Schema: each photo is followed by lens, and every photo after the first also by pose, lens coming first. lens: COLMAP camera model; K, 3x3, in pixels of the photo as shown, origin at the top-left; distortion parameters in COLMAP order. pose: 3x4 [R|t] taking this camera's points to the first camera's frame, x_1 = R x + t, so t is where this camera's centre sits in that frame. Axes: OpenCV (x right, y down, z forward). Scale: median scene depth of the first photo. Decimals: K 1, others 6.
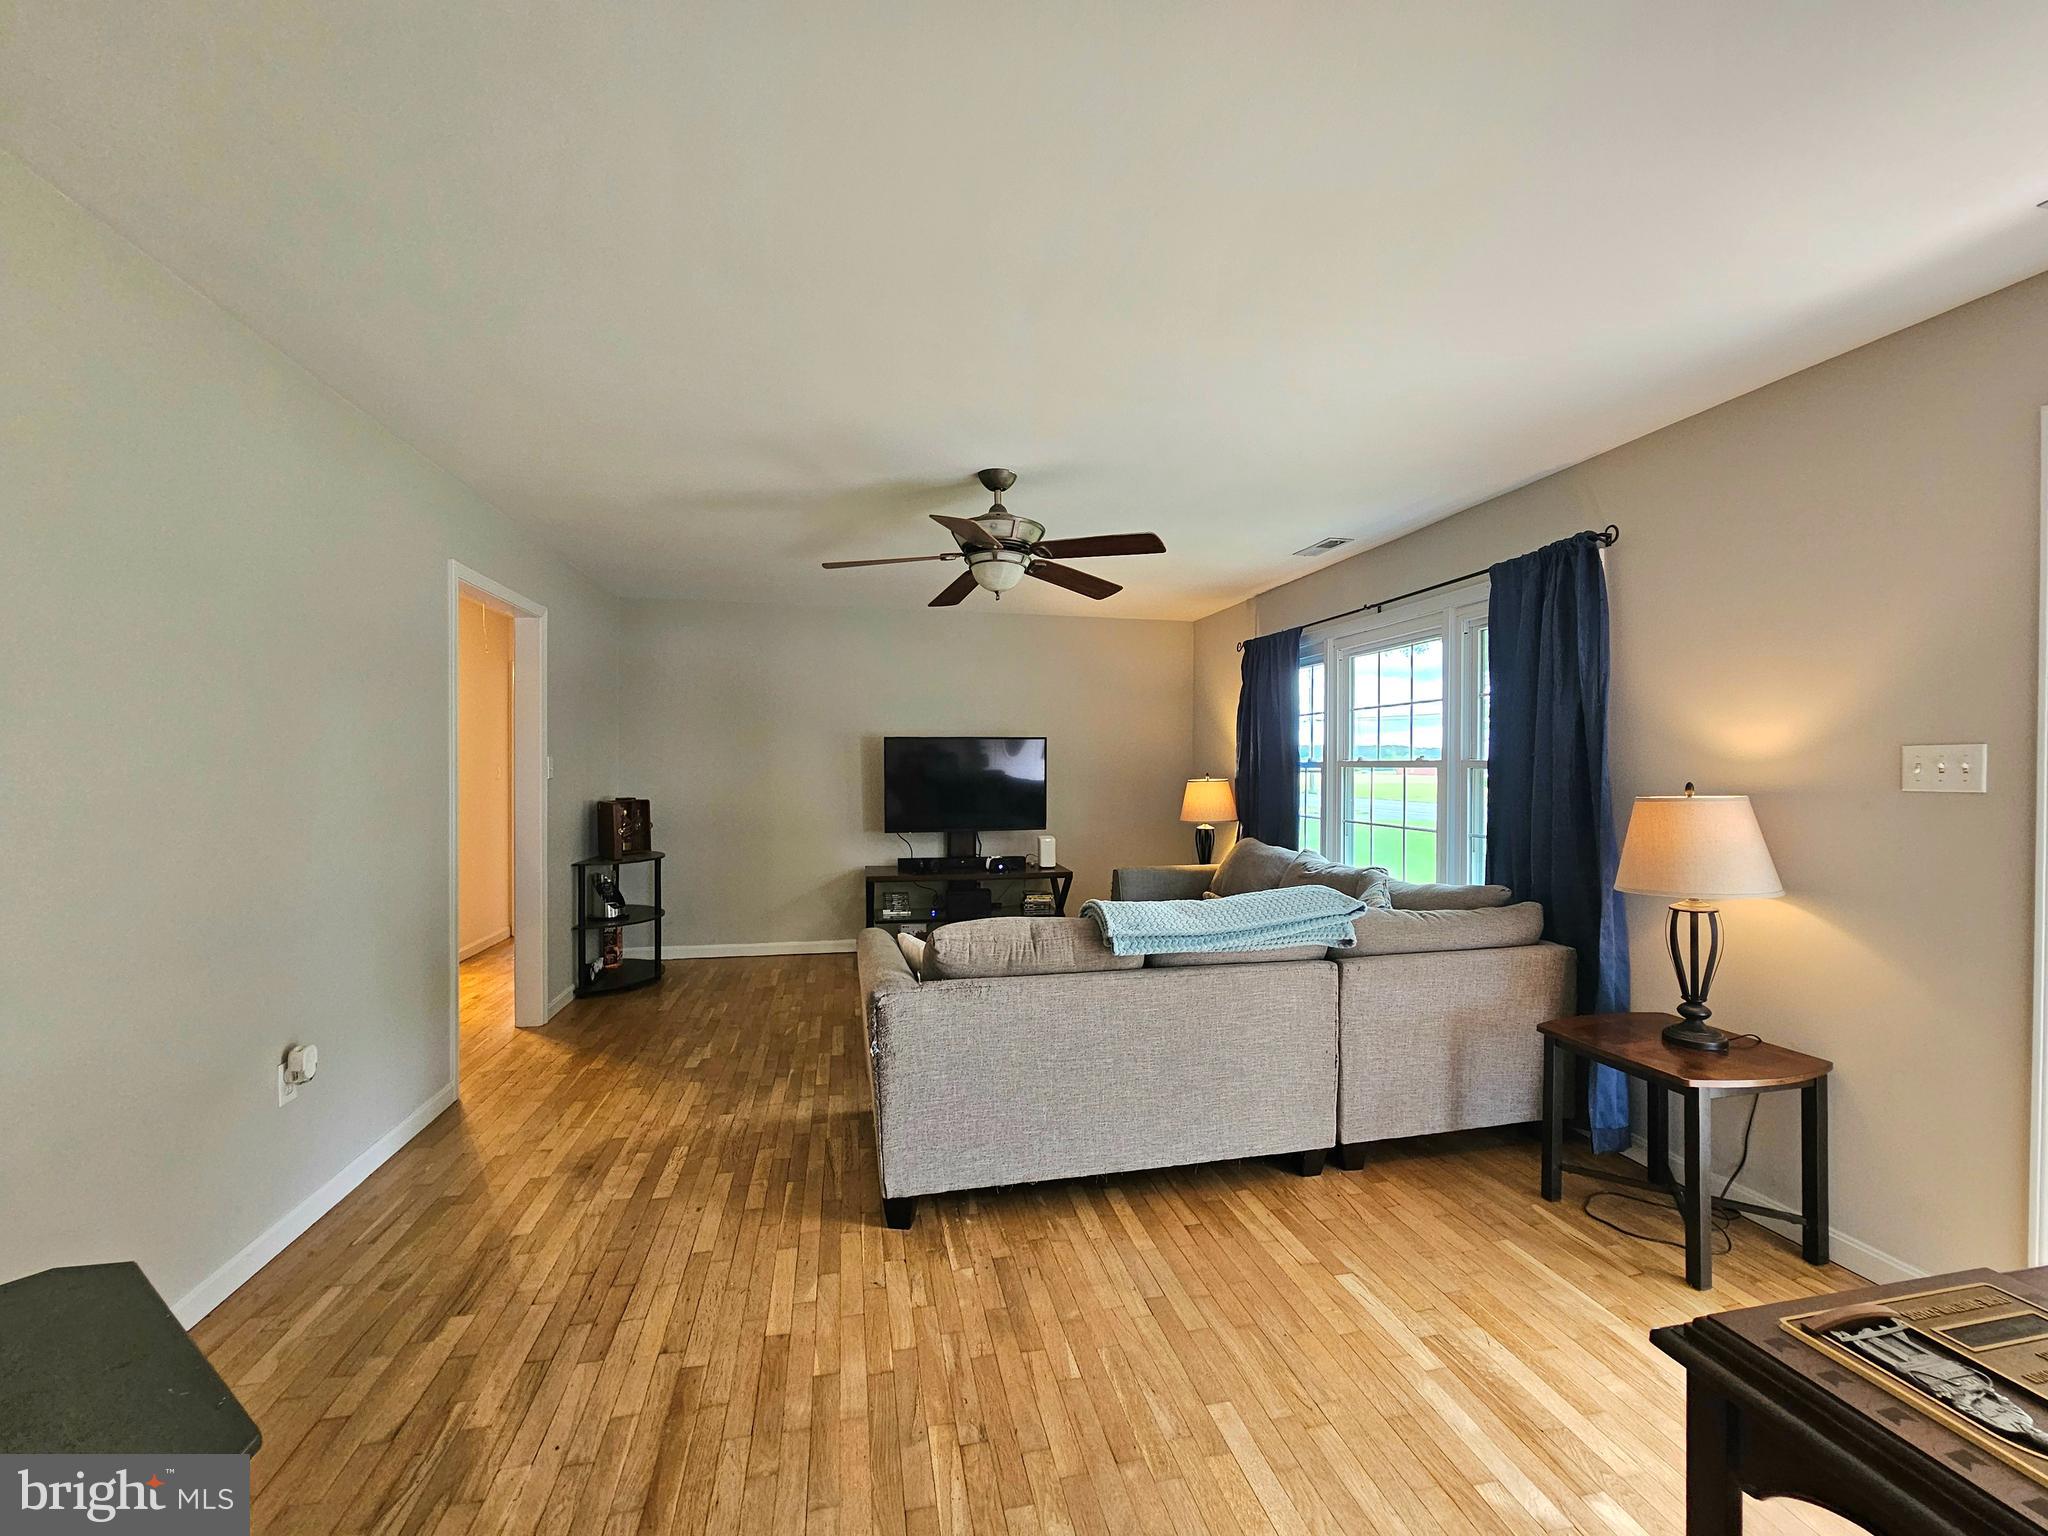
lens RADIAL K [[832.5, 0, 1024.0], [0, 832.5, 768.0], [0, 0, 1]] dist [-0.001626, -0.000418]
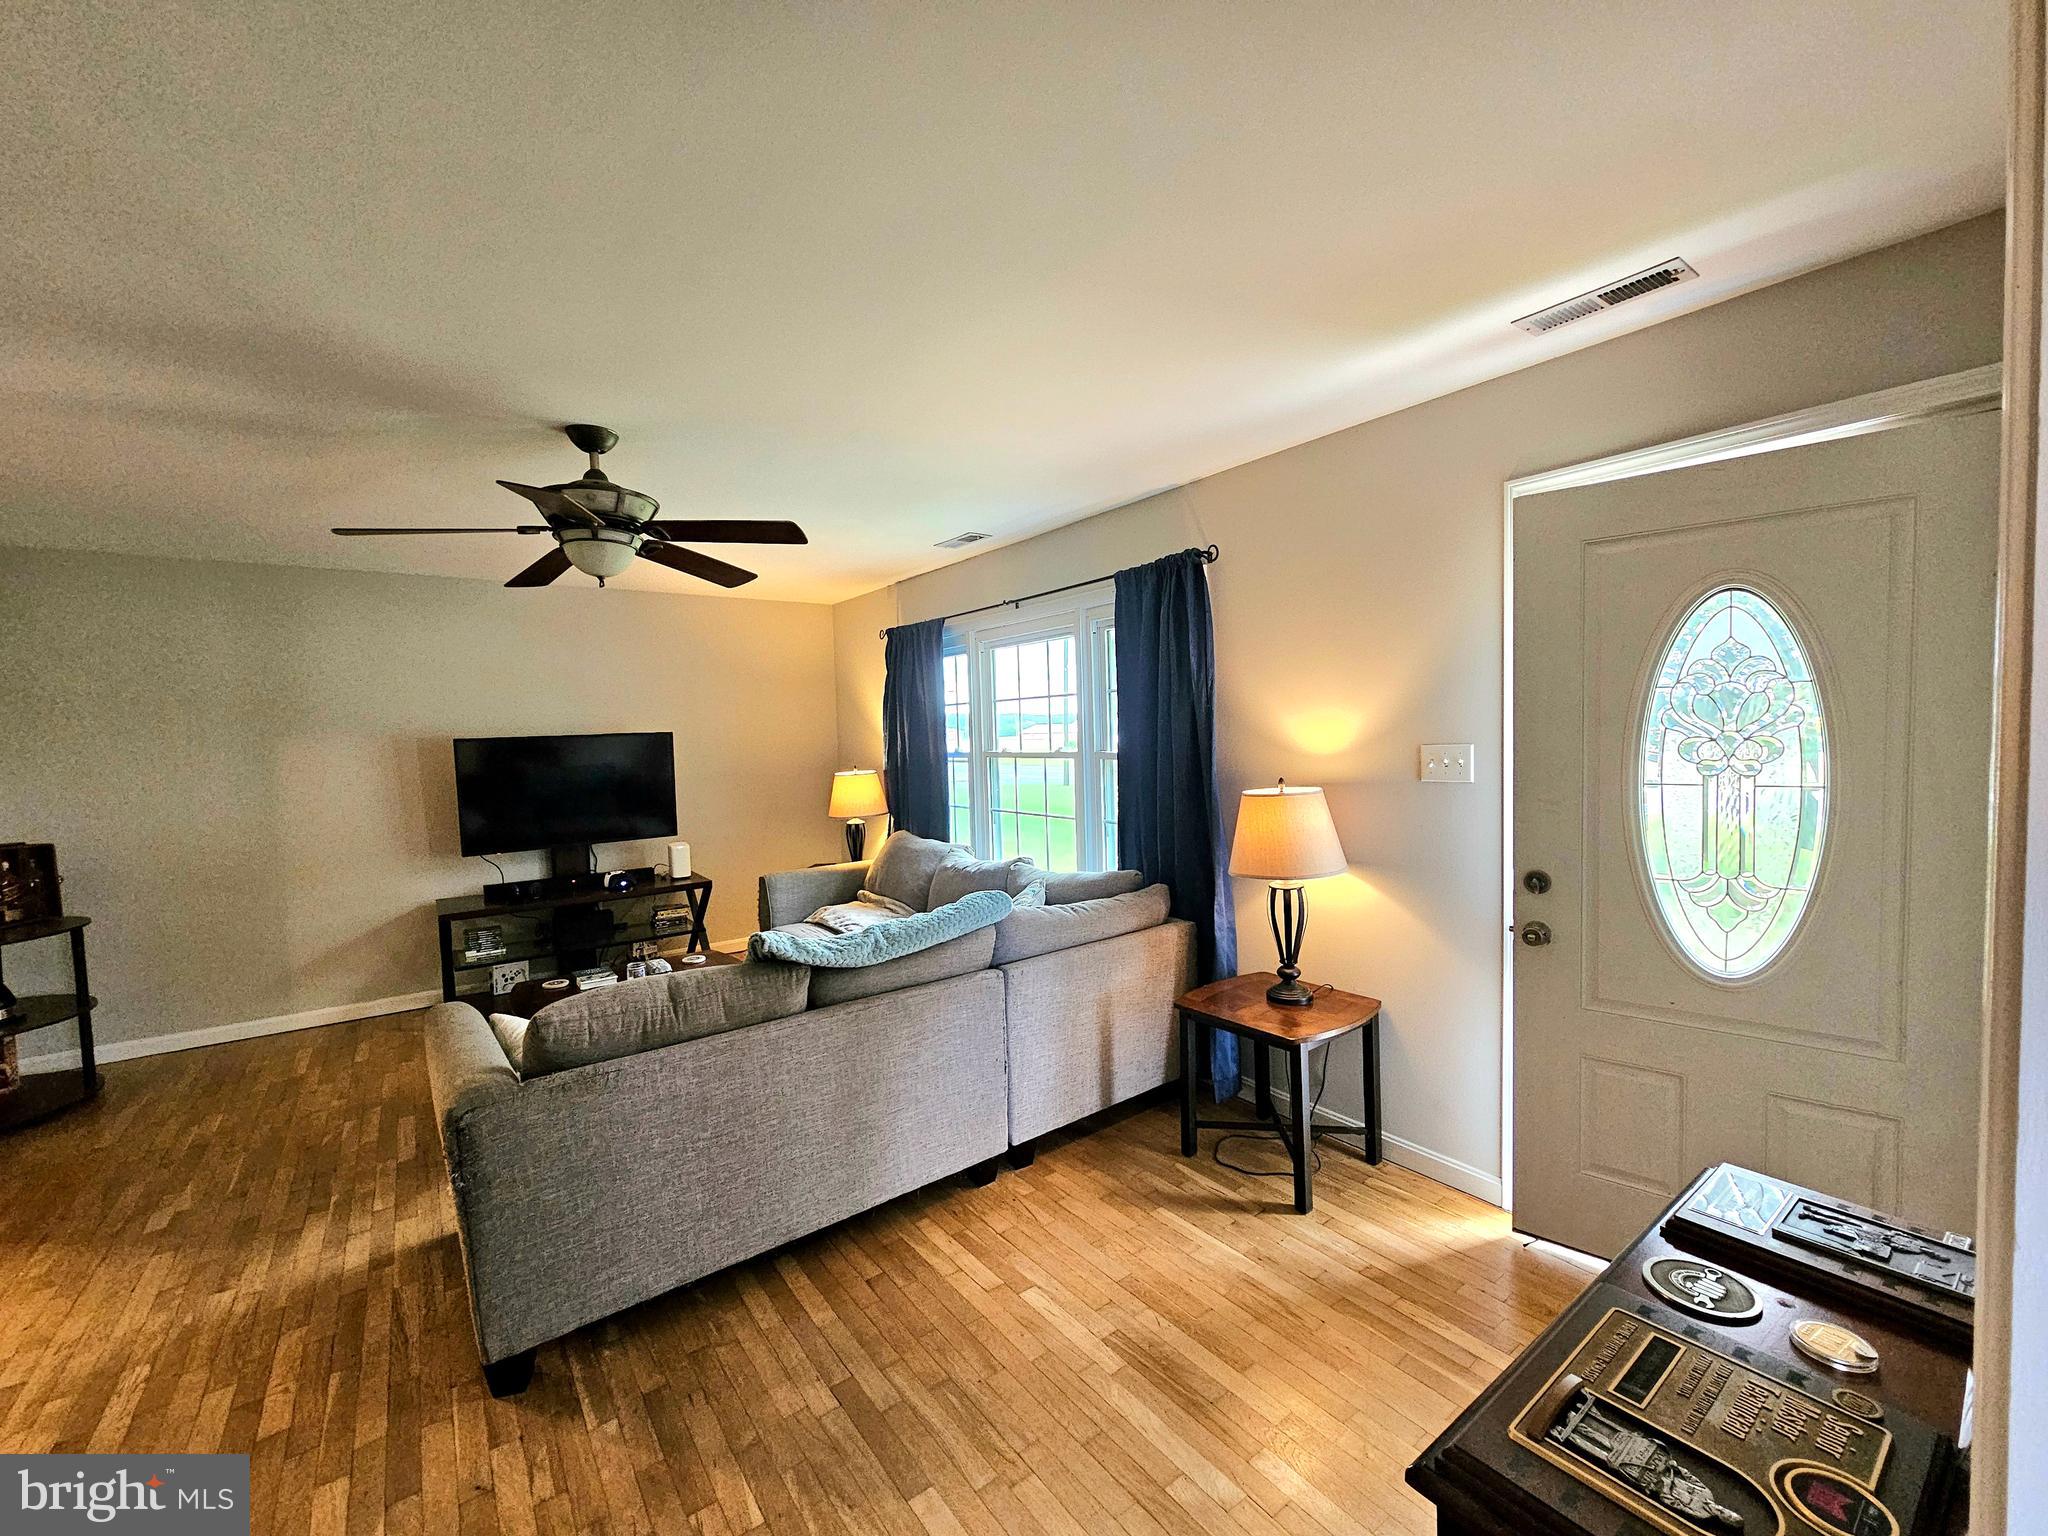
lens RADIAL K [[836.8, 0, 1027.6], [0, 836.8, 773.4], [0, 0, 1]] dist [-0.000952, 0.000891]
pose [[0.908413, -0.052094, 0.414816, -0.001843], [0.036562, 0.998304, 0.045301, -0.043574], [-0.416473, -0.025985, 0.908777, 0.071801]]
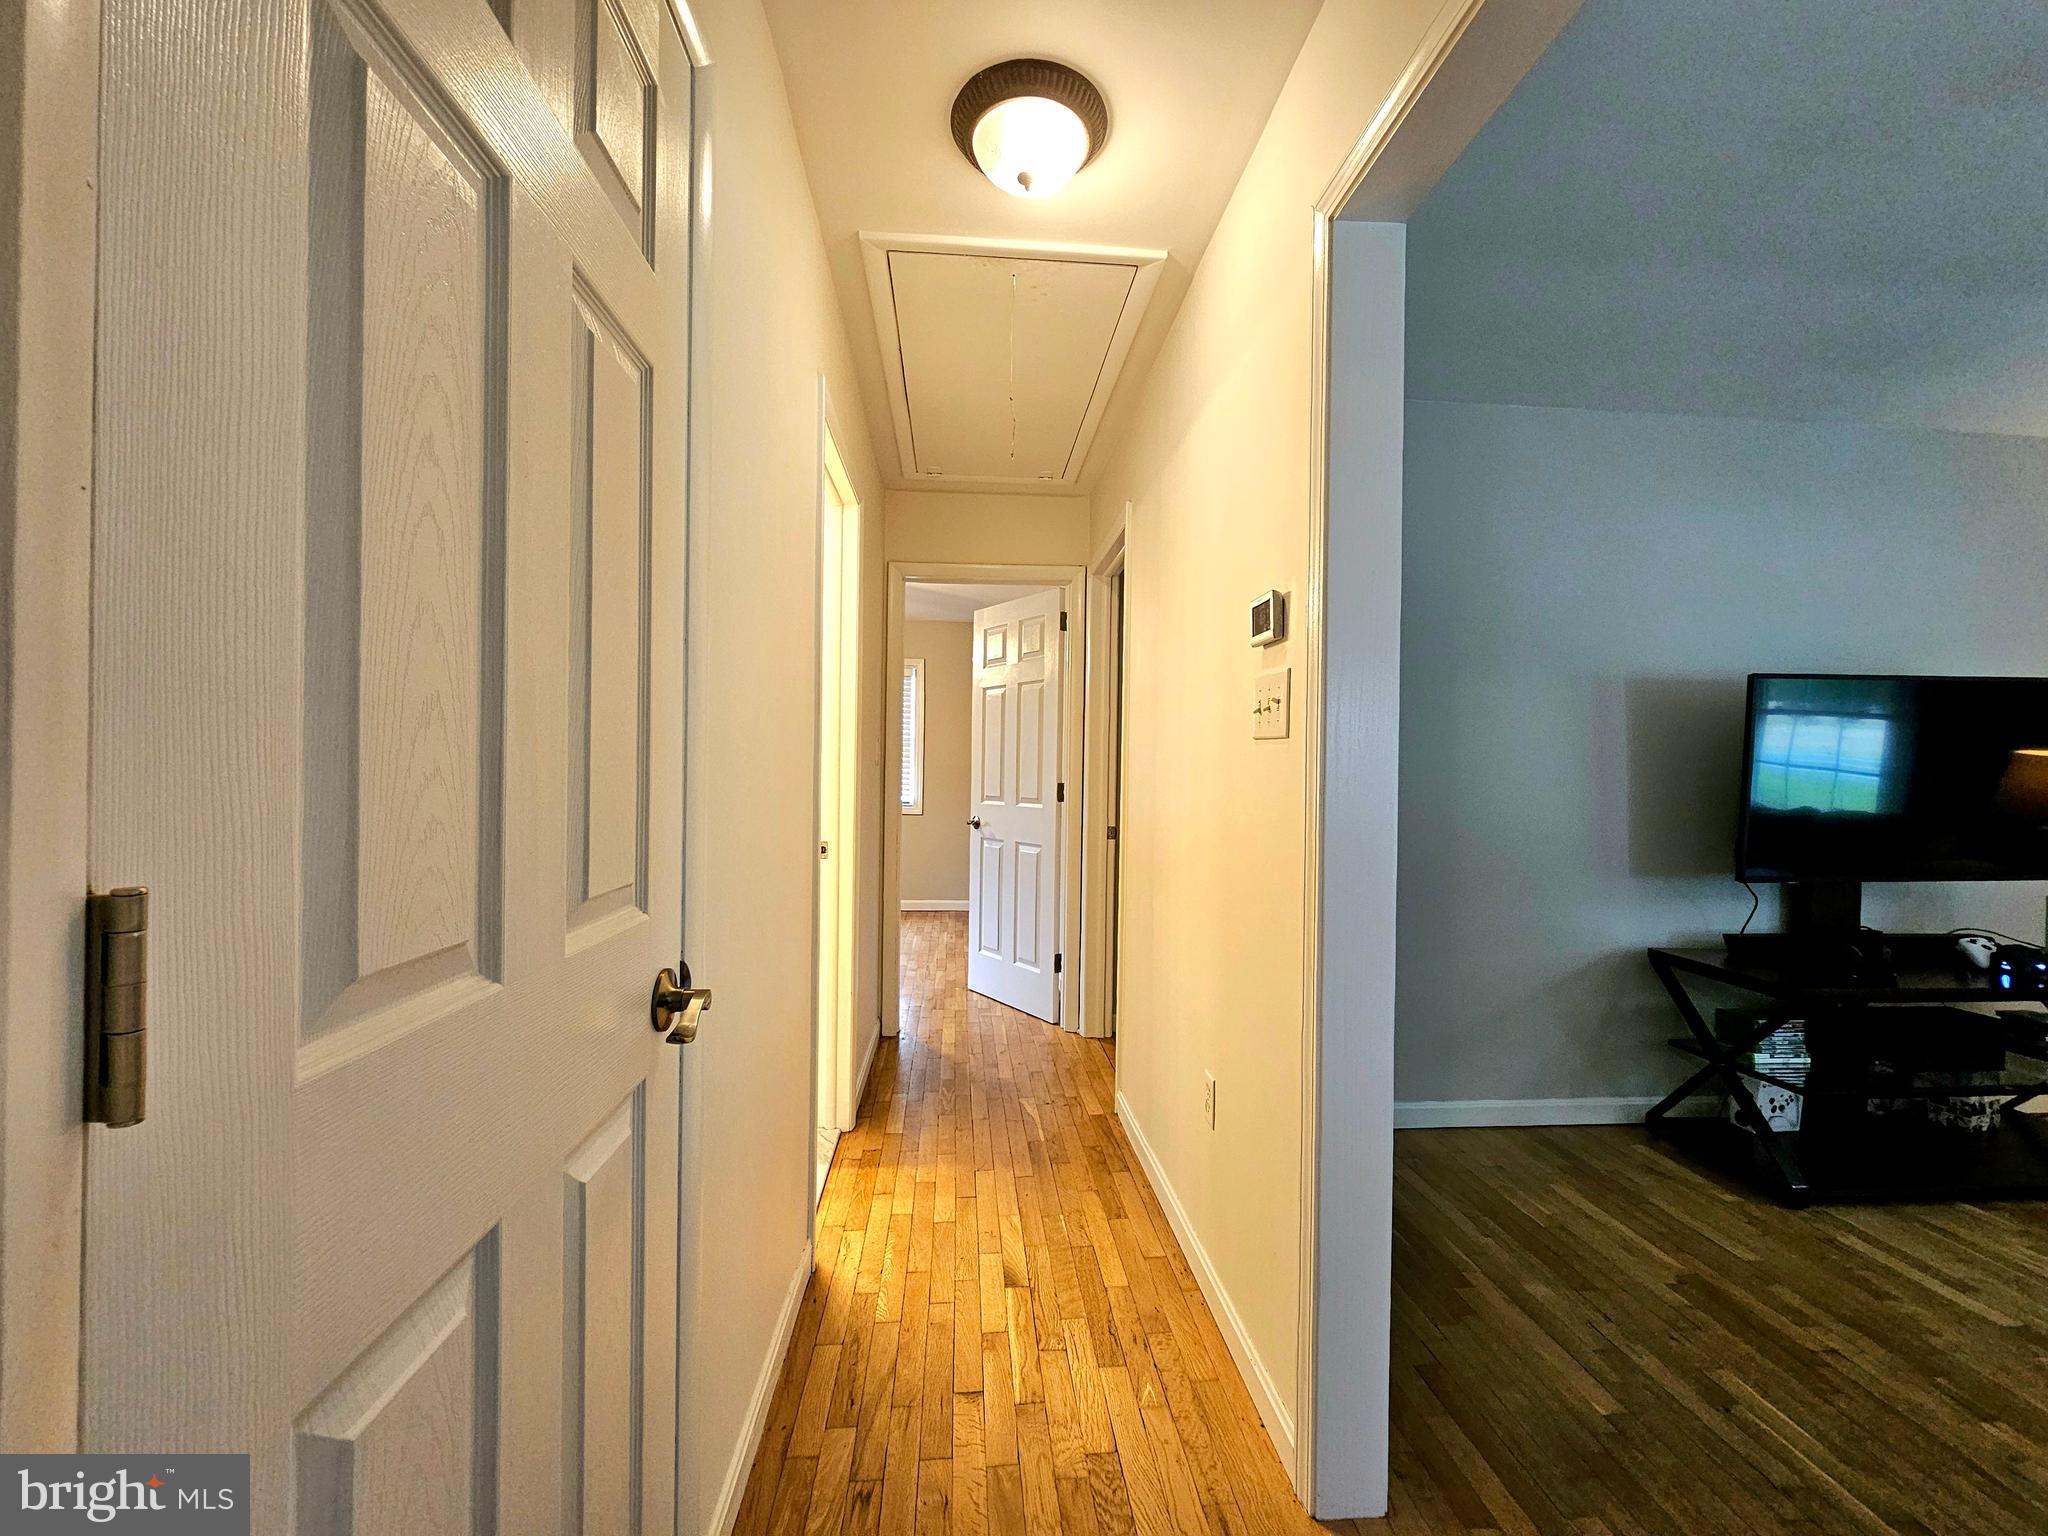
lens RADIAL K [[836.8, 0, 1027.6], [0, 836.8, 773.4], [0, 0, 1]] dist [-0.000952, 0.000891]
pose [[0.991601, 0.008241, -0.129073, -1.069792], [-0.008781, 0.999955, -0.003616, 0.051122], [0.129038, 0.004719, 0.991628, 1.061811]]
